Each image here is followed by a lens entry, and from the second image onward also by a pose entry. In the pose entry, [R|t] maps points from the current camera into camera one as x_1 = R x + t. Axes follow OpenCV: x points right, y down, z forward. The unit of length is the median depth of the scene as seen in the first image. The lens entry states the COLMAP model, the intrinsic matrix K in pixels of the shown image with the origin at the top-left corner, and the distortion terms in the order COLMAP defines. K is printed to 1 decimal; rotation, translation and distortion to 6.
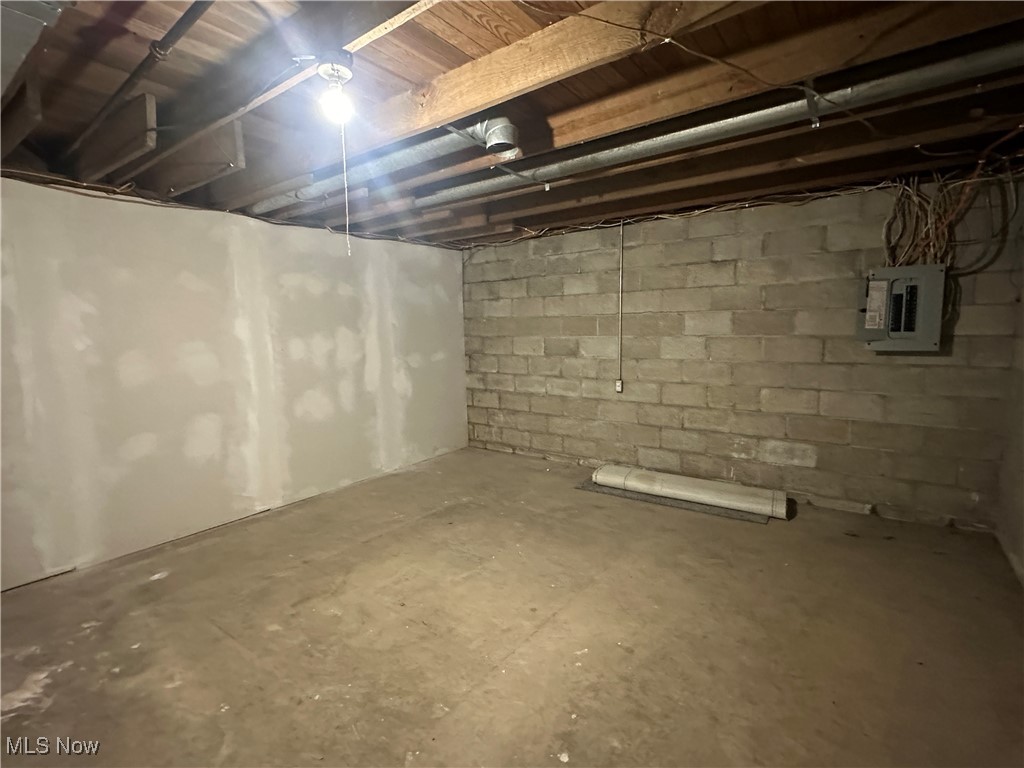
lens RADIAL K [[491.6, 0, 507.9], [0, 491.6, 381.8], [0, 0, 1]] dist [-0.000982, -0.001656]
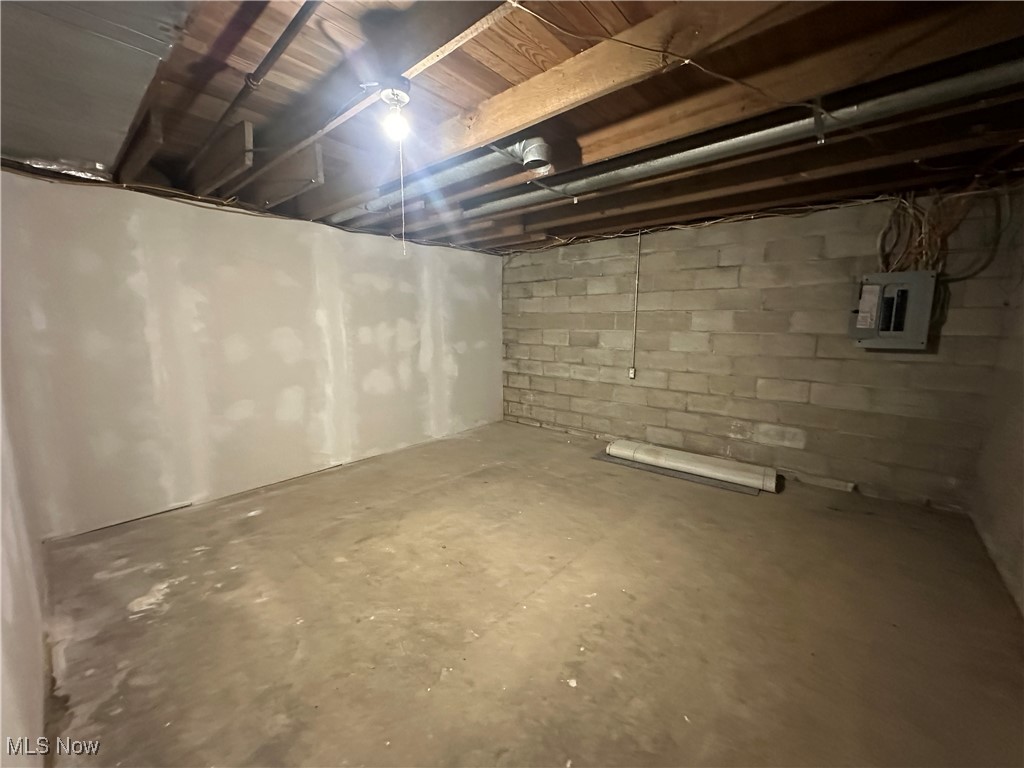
lens RADIAL K [[409.0, 0, 509.6], [0, 409.0, 379.9], [0, 0, 1]] dist [-0.002542, -0.001309]
pose [[0.997246, 0.029795, -0.067924, 0.003730], [-0.027652, 0.999097, 0.032270, 0.002853], [0.068824, -0.030303, 0.997168, 0.014083]]
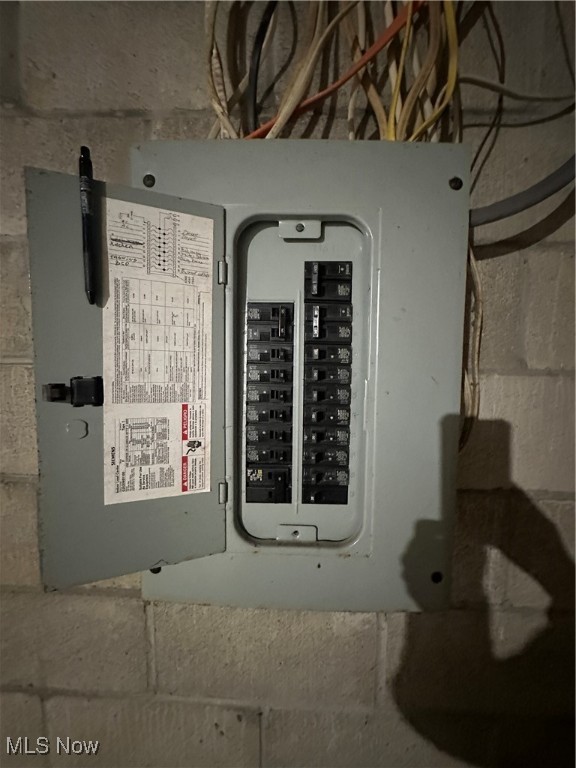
lens RADIAL K [[306.7, 0, 287.9], [0, 306.7, 382.9], [0, 0, 1]] dist [-0.002542, -0.001309]
pose [[0.808570, -0.008322, 0.588341, 0.827302], [0.035081, 0.998803, -0.034084, -0.163681], [-0.587353, 0.048199, 0.807894, 1.022990]]
